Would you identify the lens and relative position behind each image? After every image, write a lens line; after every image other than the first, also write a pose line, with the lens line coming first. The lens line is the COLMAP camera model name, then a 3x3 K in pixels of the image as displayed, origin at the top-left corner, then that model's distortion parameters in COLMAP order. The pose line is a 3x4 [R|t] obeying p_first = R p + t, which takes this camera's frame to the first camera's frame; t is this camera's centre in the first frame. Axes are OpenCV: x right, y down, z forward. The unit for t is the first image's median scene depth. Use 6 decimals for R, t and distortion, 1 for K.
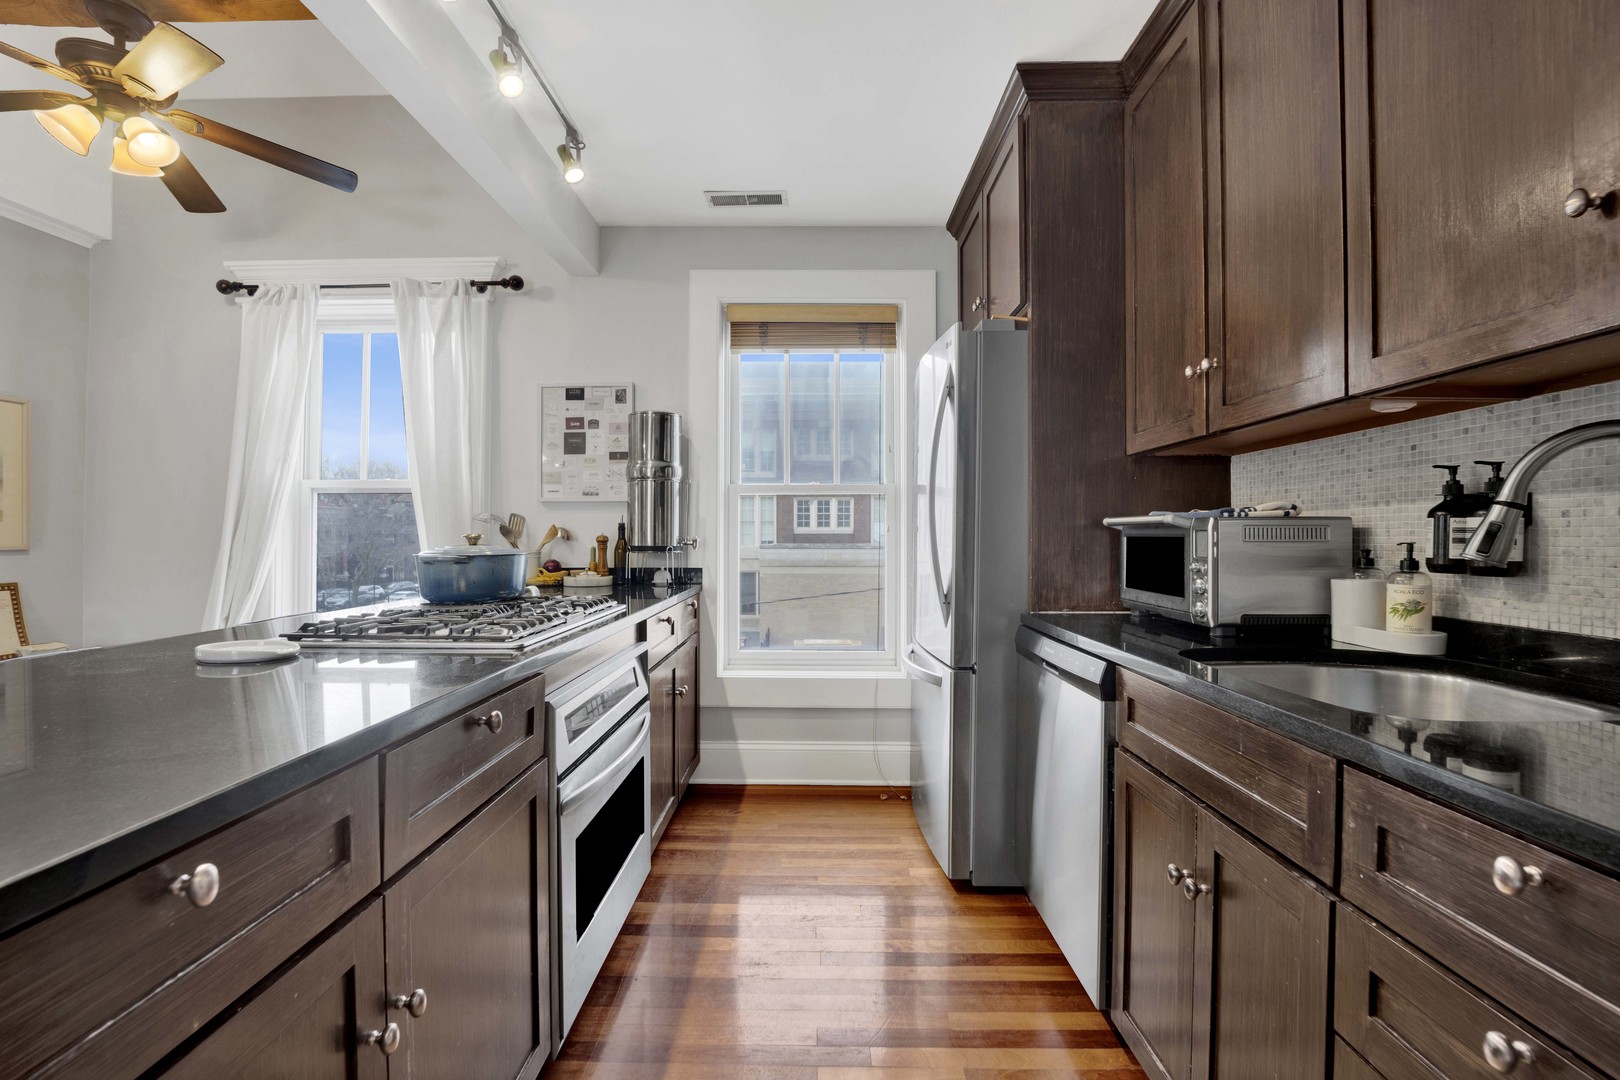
lens RADIAL K [[669.1, 0, 785.4], [0, 669.1, 540.9], [0, 0, 1]] dist [-0.024201, 0.000284]
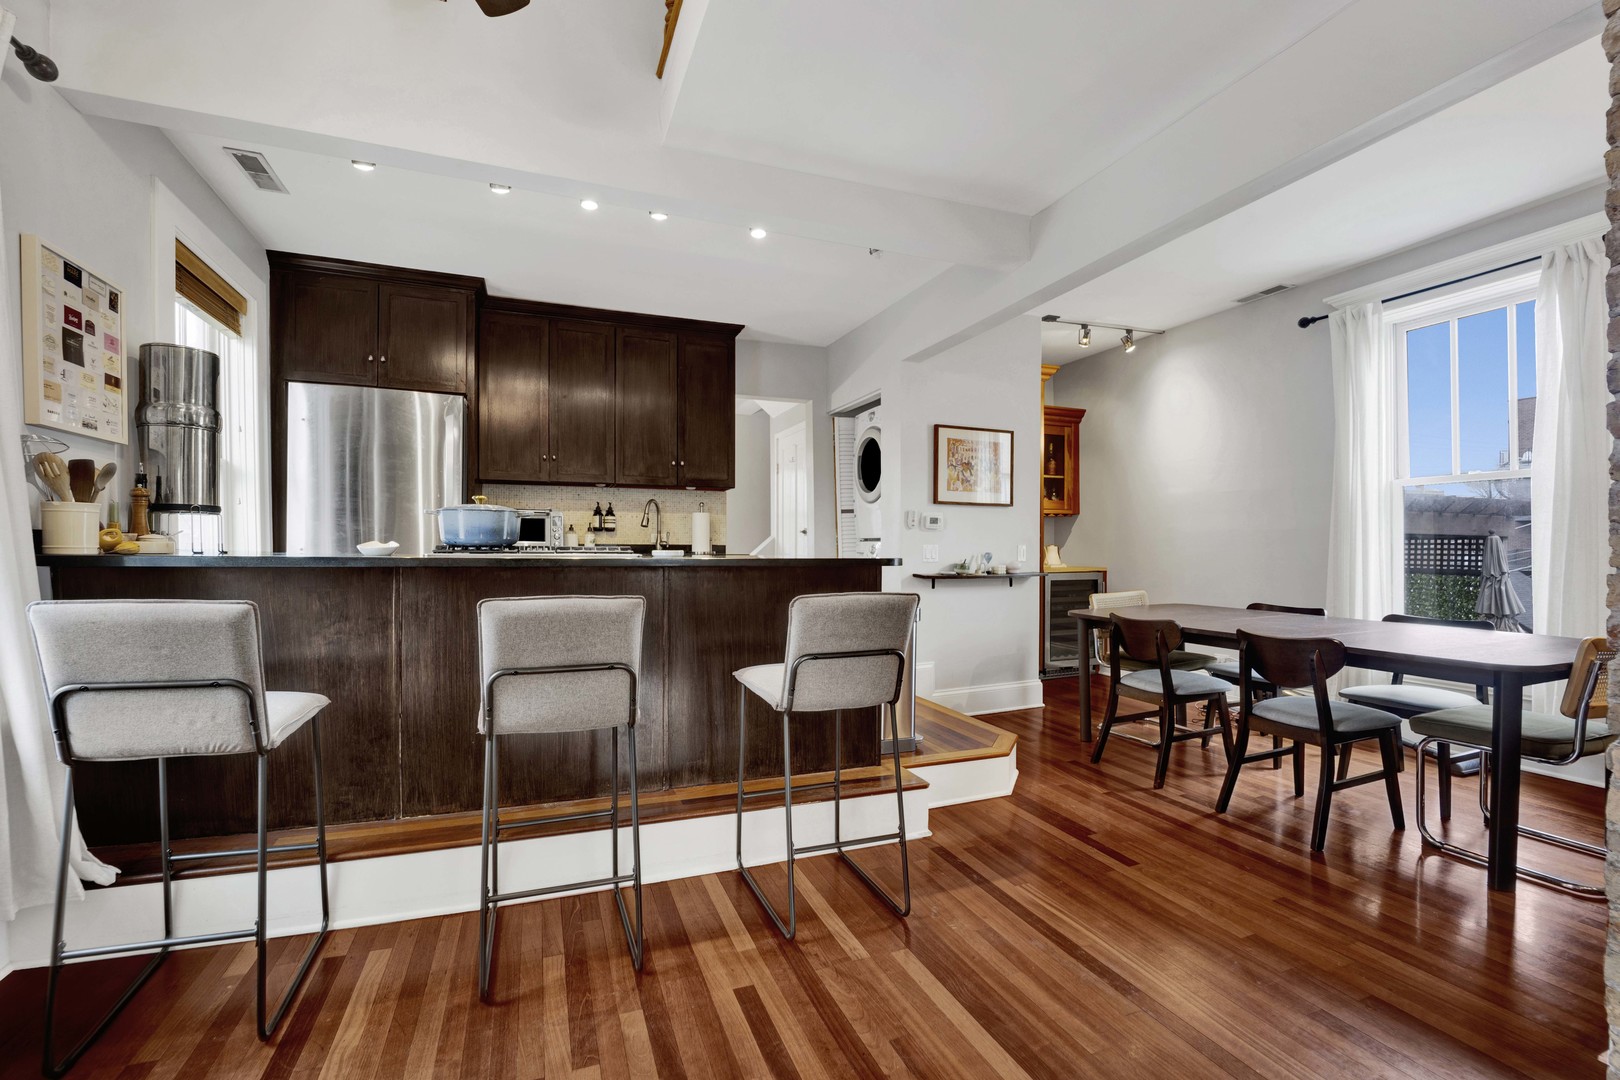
lens RADIAL K [[671.2, 0, 791.5], [0, 671.2, 552.3], [0, 0, 1]] dist [-0.018313, -0.000280]
pose [[-0.369319, -0.008760, 0.929261, -1.243007], [-0.002071, 0.999961, 0.008603, 0.056530], [-0.929300, 0.001252, -0.369323, 0.584975]]
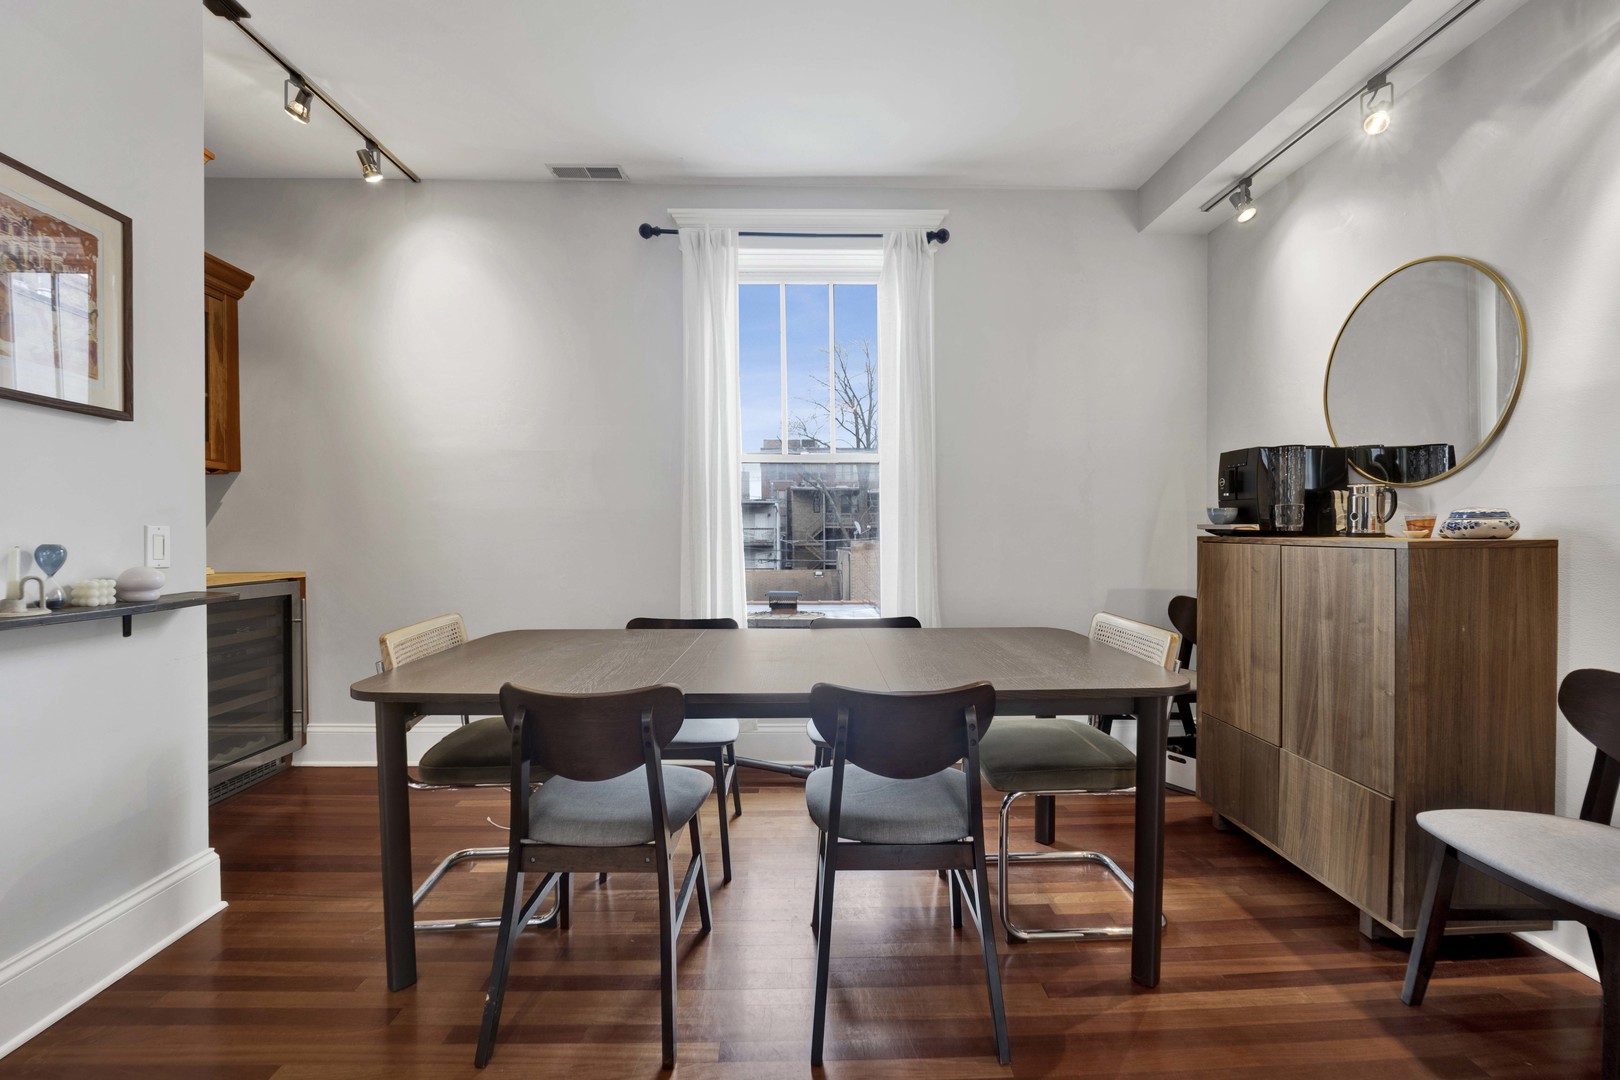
lens RADIAL K [[681.5, 0, 807.3], [0, 681.5, 545.6], [0, 0, 1]] dist [-0.016476, -0.000153]
pose [[-0.998812, -0.001950, -0.048690, -0.550361], [-0.002307, 0.999971, 0.007278, 0.065343], [0.048674, 0.007382, -0.998787, 0.144860]]
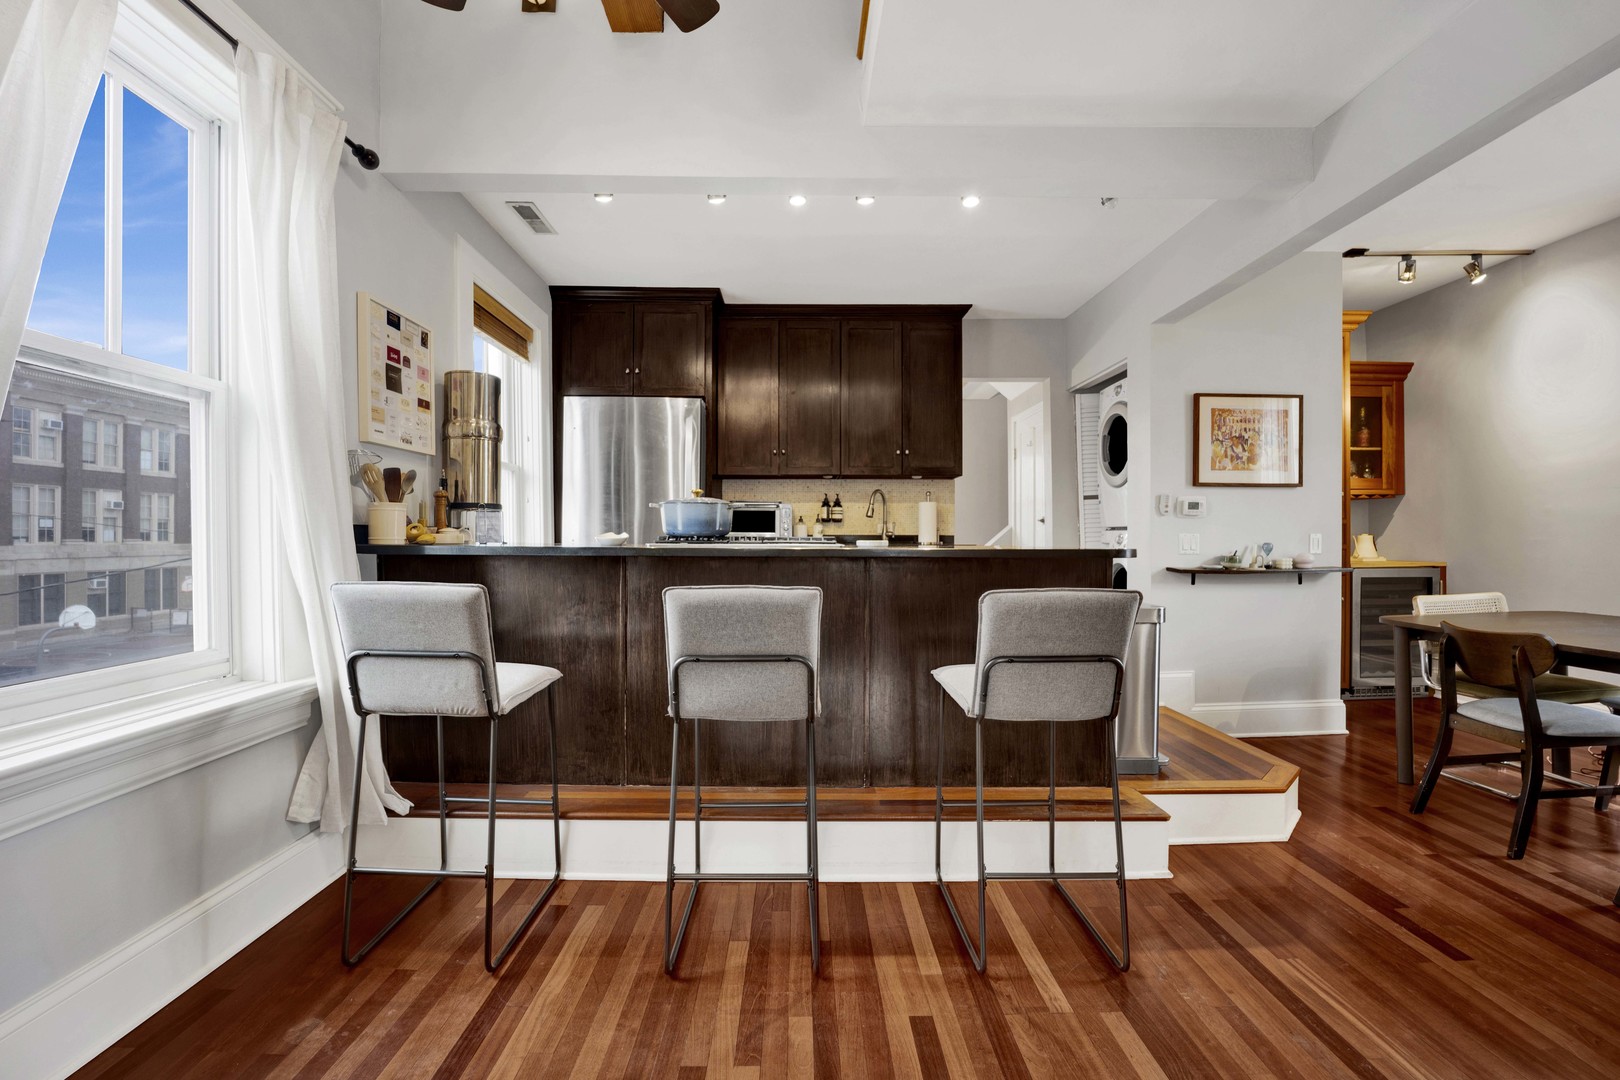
lens RADIAL K [[670.4, 0, 814.5], [0, 670.4, 539.6], [0, 0, 1]] dist [-0.018876, -0.000795]
pose [[-0.039482, -0.003422, 0.999214, -1.216907], [0.001471, 0.999993, 0.003483, 0.057567], [-0.999219, 0.001607, -0.039477, 0.515455]]
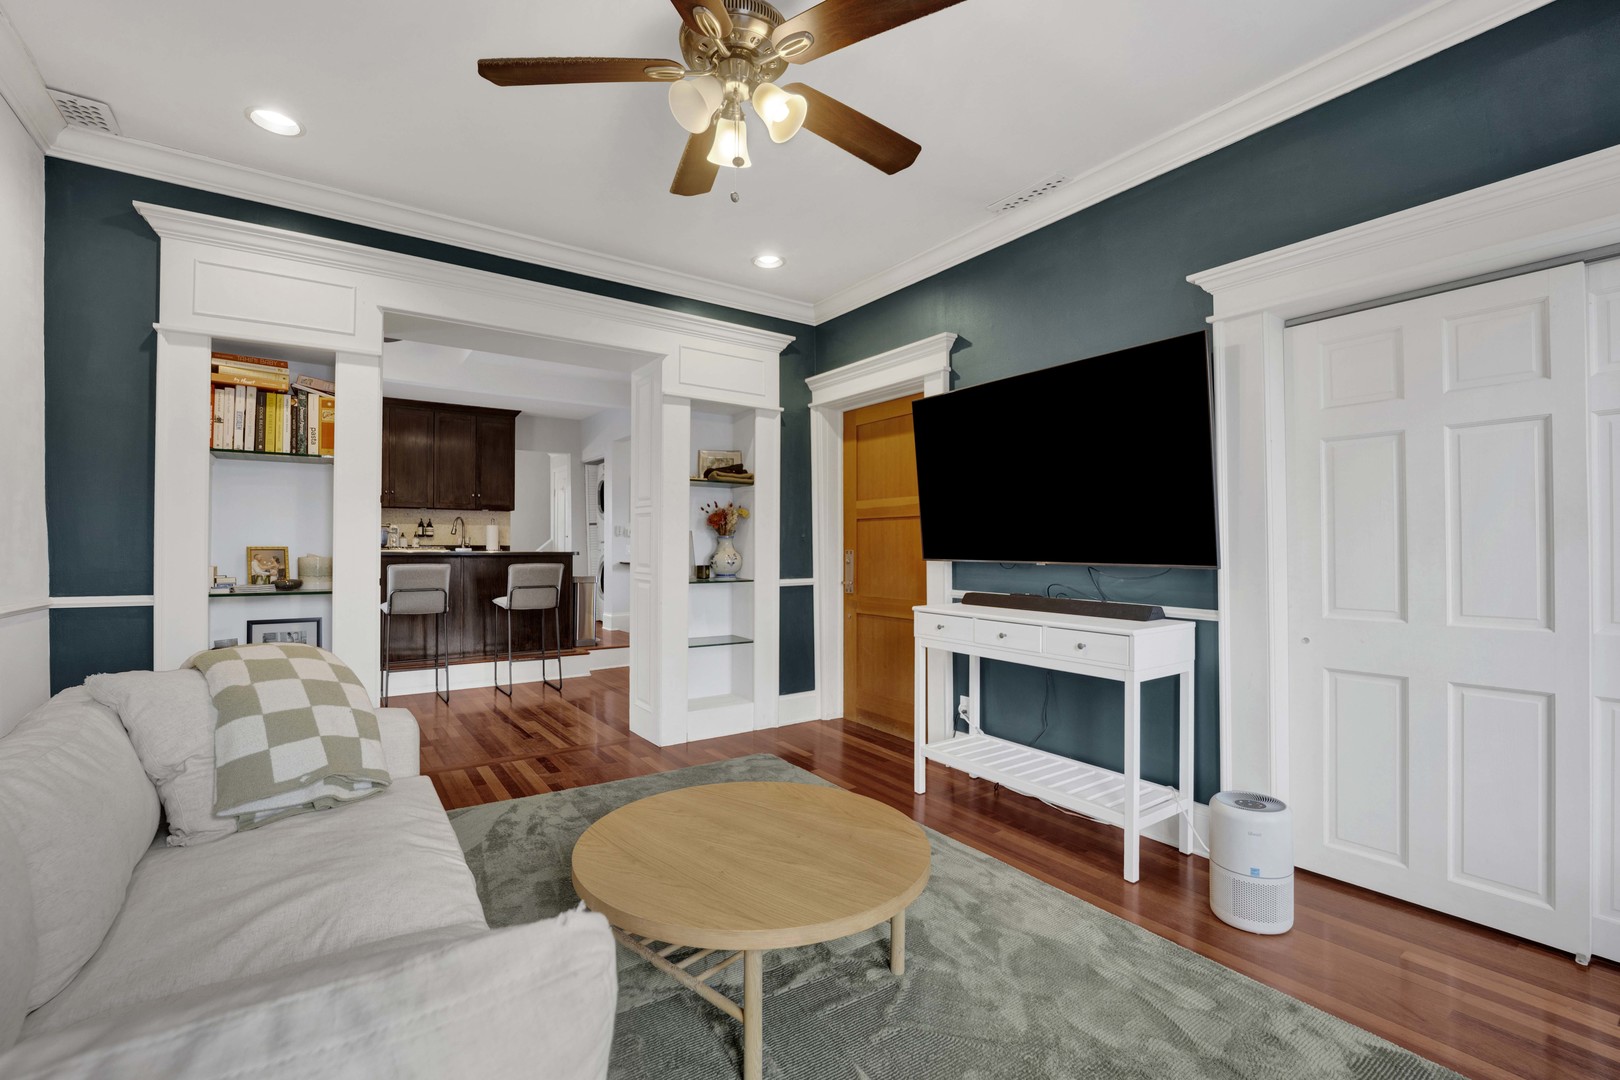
lens RADIAL K [[700.8, 0, 817.3], [0, 700.8, 537.4], [0, 0, 1]] dist [-0.019445, -0.000393]
pose [[-0.594716, 0.009902, 0.803875, -2.590244], [0.002795, 0.999944, -0.010249, 0.053975], [-0.803931, -0.003848, -0.594710, 0.785597]]
